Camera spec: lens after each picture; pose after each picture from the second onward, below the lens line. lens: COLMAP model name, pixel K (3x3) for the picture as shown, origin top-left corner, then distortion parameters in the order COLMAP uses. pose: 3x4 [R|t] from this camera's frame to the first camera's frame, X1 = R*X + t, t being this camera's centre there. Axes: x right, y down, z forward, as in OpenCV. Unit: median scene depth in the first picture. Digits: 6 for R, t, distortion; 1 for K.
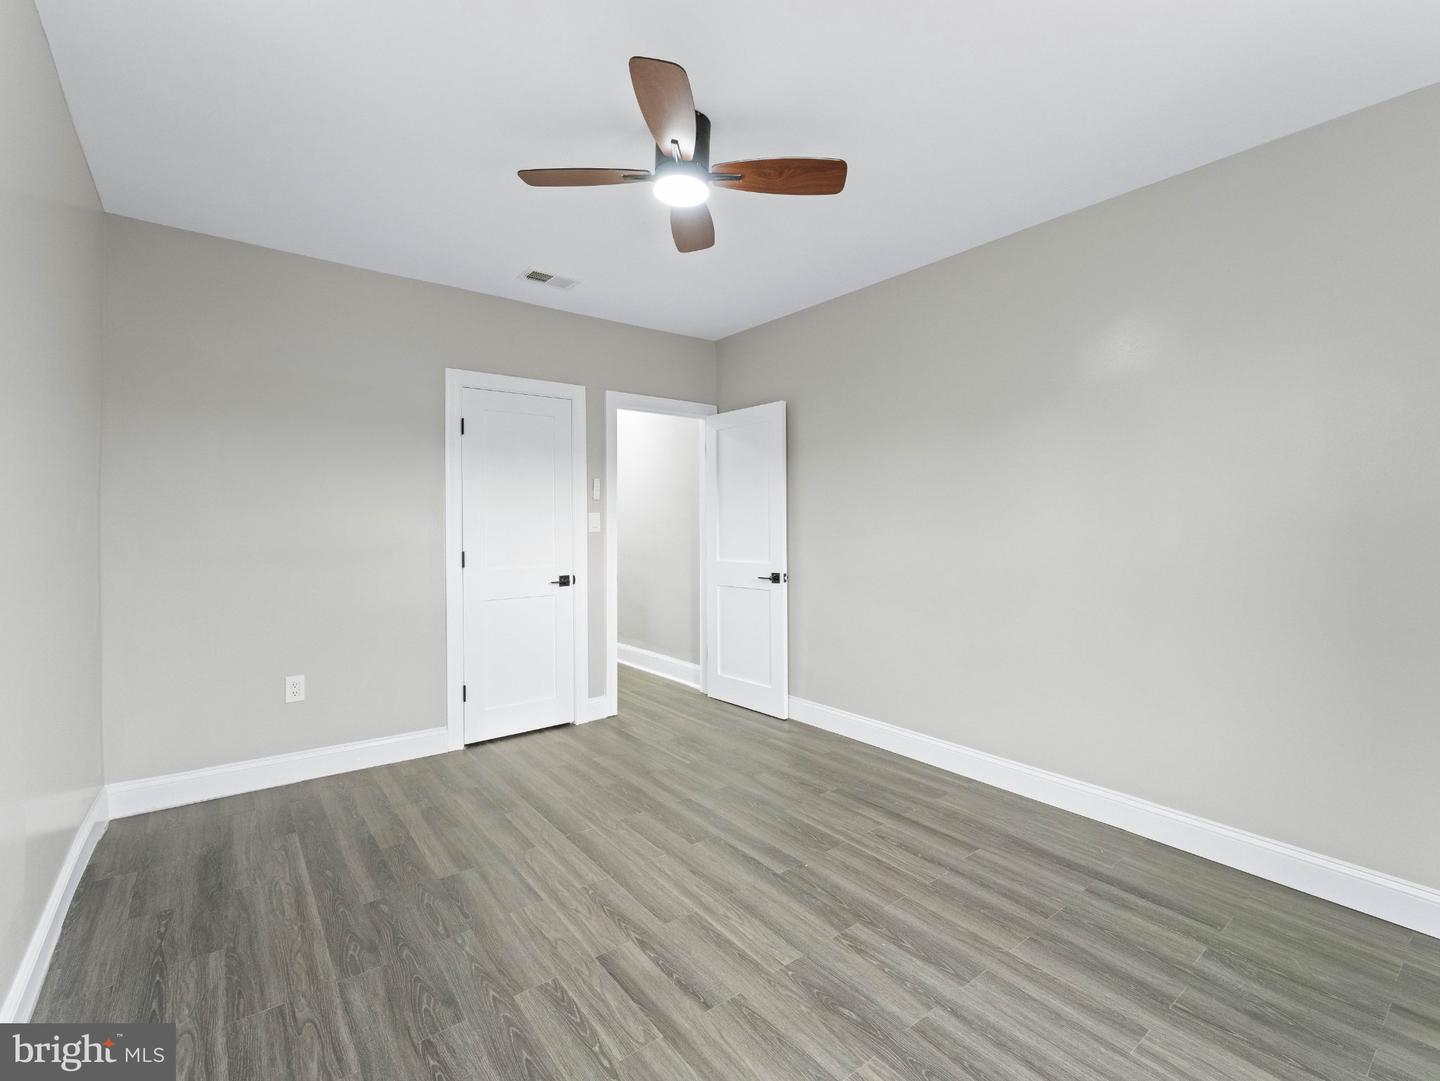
lens RADIAL K [[661.1, 0, 720.0], [0, 661.1, 534.2], [0, 0, 1]] dist [0.000058, 0.000013]
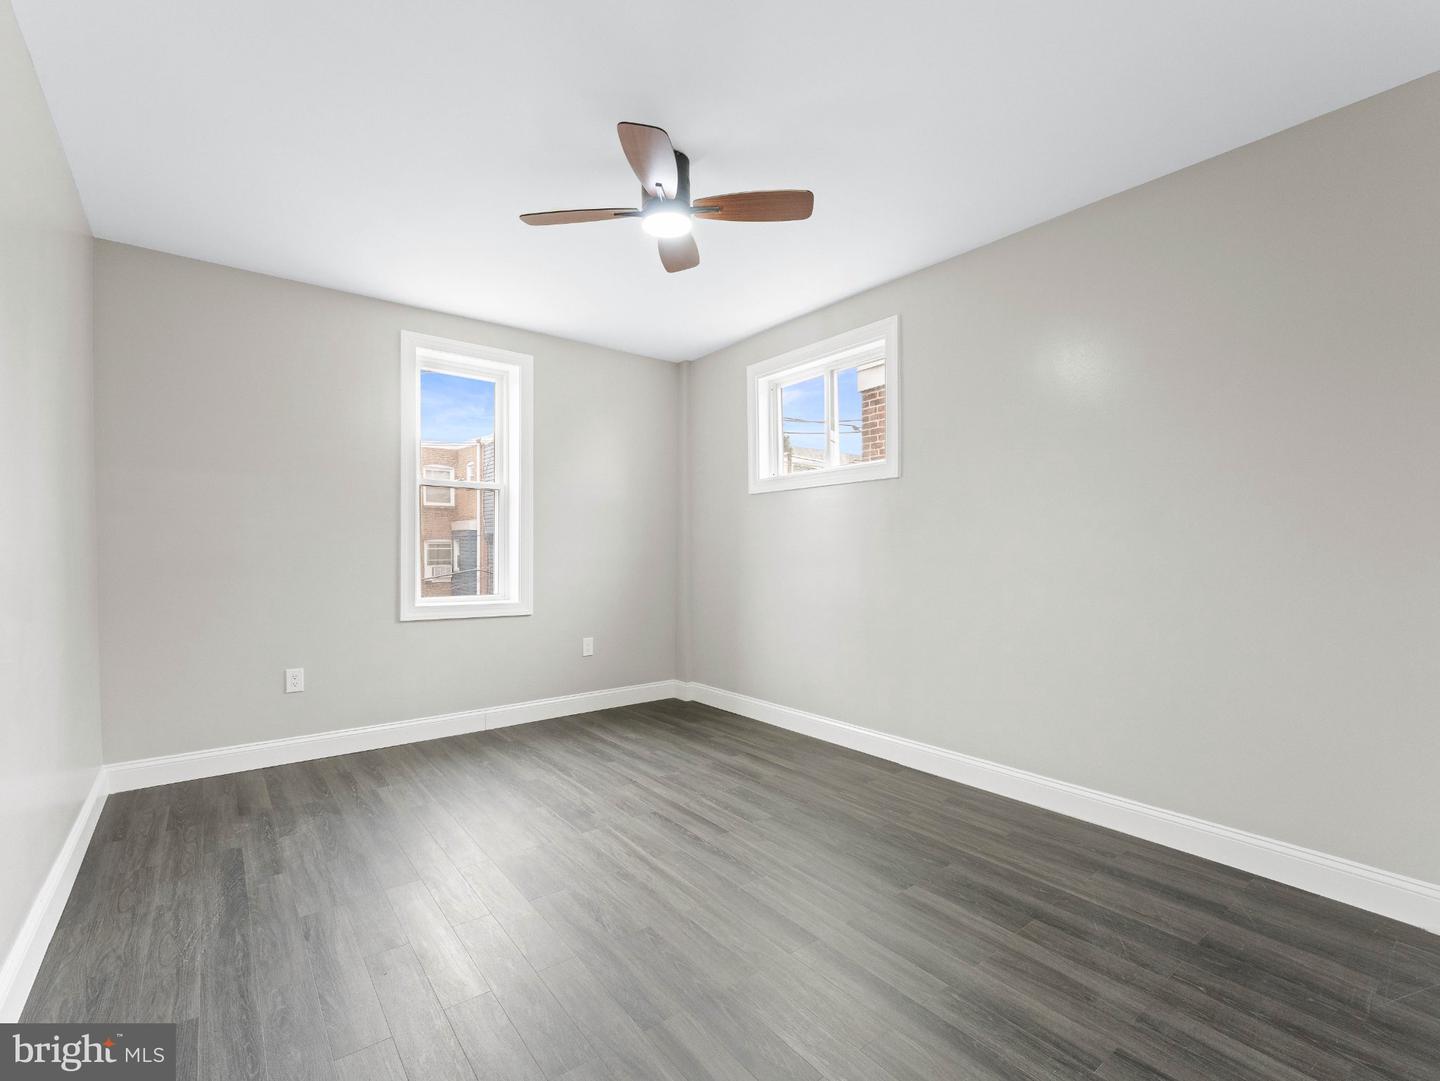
lens RADIAL K [[661.1, 0, 720.3], [0, 661.1, 540.6], [0, 0, 1]] dist [0.000058, 0.000013]
pose [[-0.999994, 0.002567, -0.002247, -0.160691], [0.002537, 0.999911, 0.013076, 0.000356], [0.002281, 0.013070, -0.999912, 2.299303]]
